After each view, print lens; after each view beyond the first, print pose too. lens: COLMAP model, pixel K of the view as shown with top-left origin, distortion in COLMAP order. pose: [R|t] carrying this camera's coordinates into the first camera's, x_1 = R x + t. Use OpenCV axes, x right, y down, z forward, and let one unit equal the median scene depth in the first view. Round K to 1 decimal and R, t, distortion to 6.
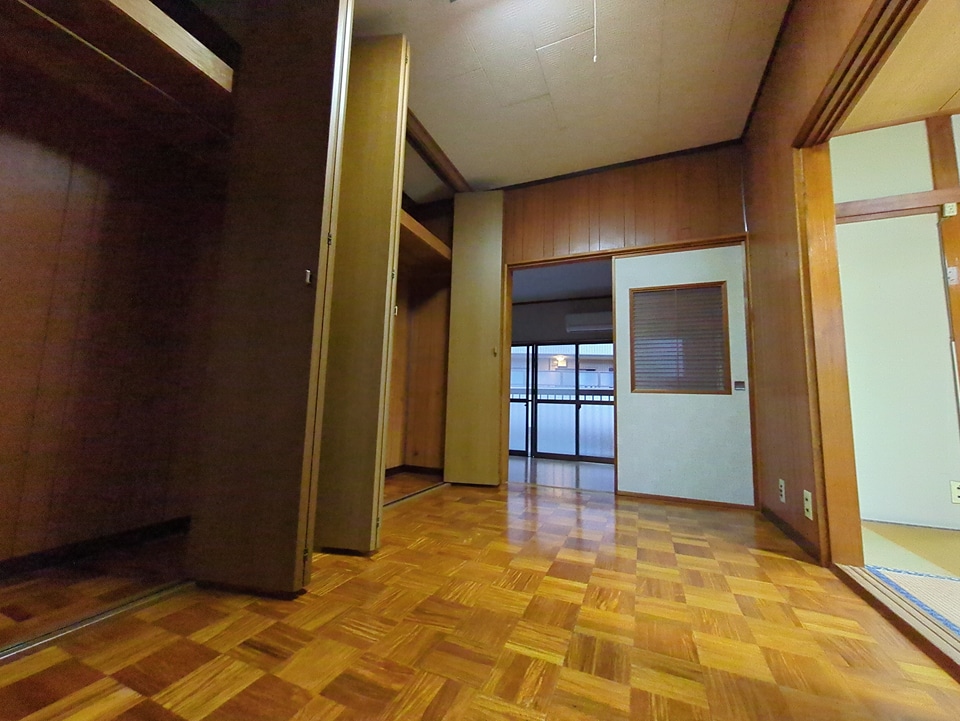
lens RADIAL K [[376.7, 0, 482.7], [0, 376.7, 360.1], [0, 0, 1]] dist [0.000903, 0.000239]
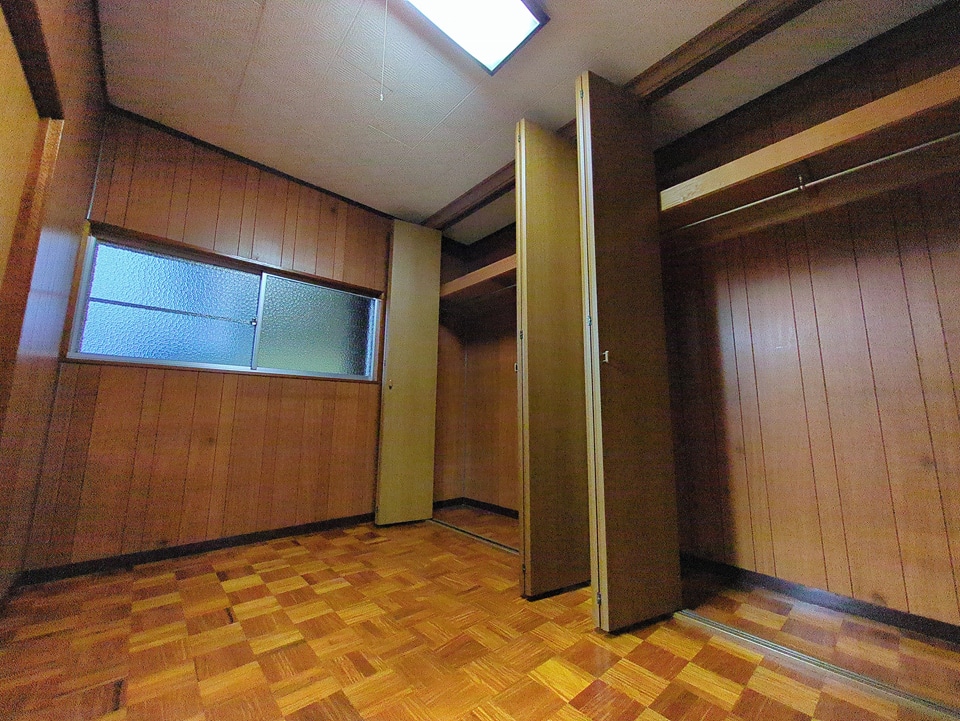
lens RADIAL K [[375.8, 0, 484.5], [0, 375.8, 359.8], [0, 0, 1]] dist [0.000621, 0.000263]
pose [[-0.424911, -0.169734, -0.889180, 0.685111], [0.078912, 0.971579, -0.223173, 0.050952], [0.901789, -0.164996, -0.399441, 1.120742]]
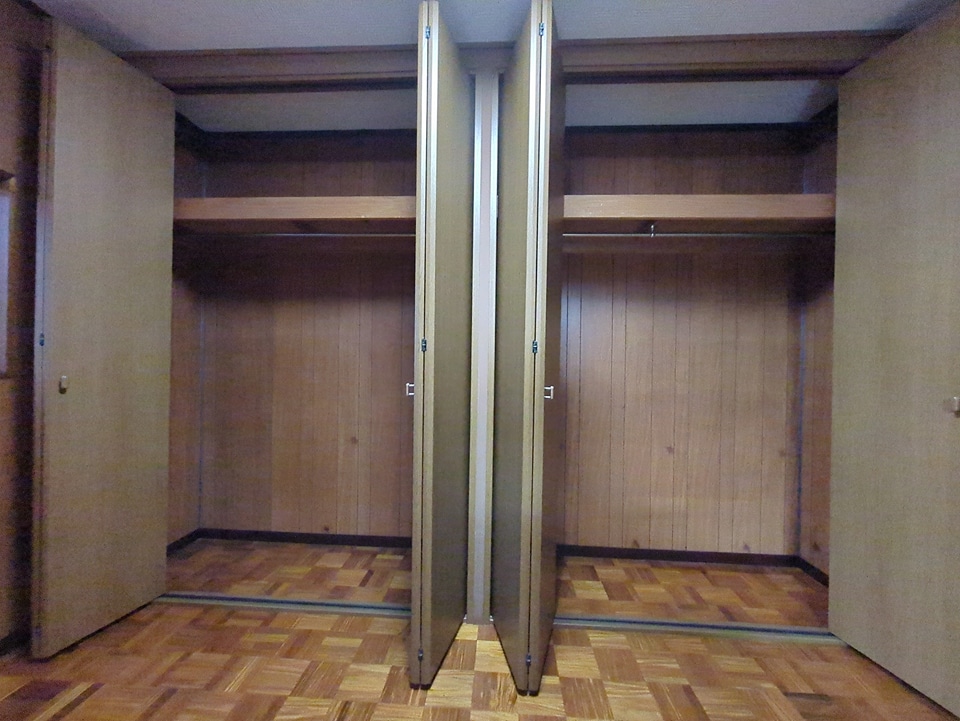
lens RADIAL K [[375.8, 0, 484.5], [0, 375.8, 359.8], [0, 0, 1]] dist [0.000621, 0.000263]
pose [[0.334483, -0.021864, -0.942148, 0.442329], [0.097480, 0.995171, 0.011513, -0.222389], [0.937347, -0.095691, 0.334999, 0.648161]]
